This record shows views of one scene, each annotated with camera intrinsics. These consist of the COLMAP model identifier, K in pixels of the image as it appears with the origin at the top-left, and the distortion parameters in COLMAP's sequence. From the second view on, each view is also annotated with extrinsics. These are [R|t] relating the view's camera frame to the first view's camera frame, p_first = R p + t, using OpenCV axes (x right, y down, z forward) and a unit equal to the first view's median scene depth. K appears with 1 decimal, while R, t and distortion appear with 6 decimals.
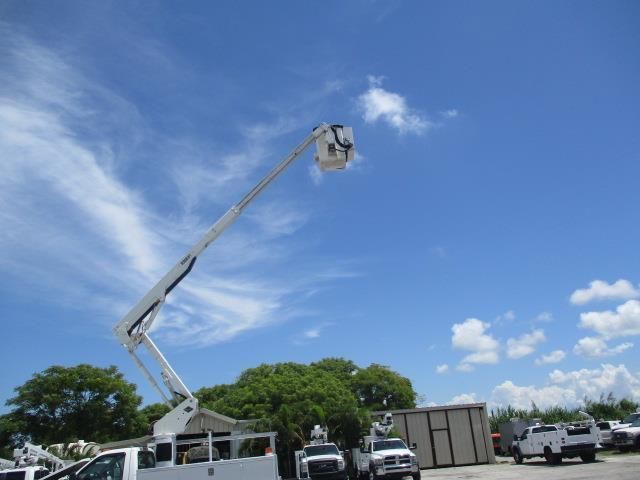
lens RADIAL K [[530.6, 0, 323.4], [0, 530.6, 236.1], [0, 0, 1]] dist [-0.024385, -0.003635]
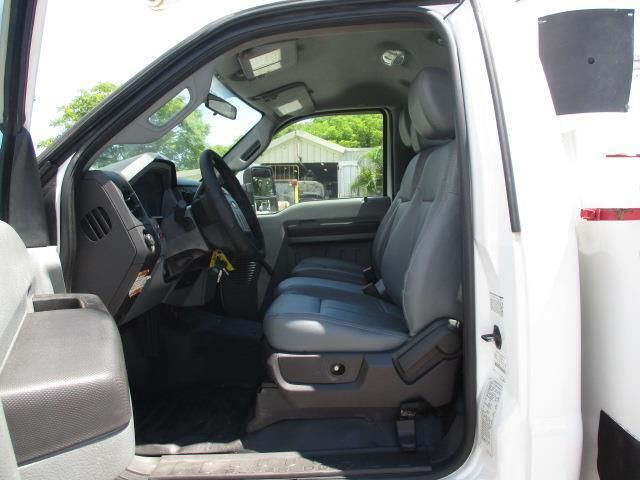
lens RADIAL K [[530.6, 0, 323.4], [0, 530.6, 236.1], [0, 0, 1]] dist [-0.024385, -0.003635]
pose [[0.995261, 0.054981, -0.080201, -0.091260], [-0.014107, 0.897715, 0.440351, 0.095678], [0.096209, -0.437133, 0.894236, 0.200645]]
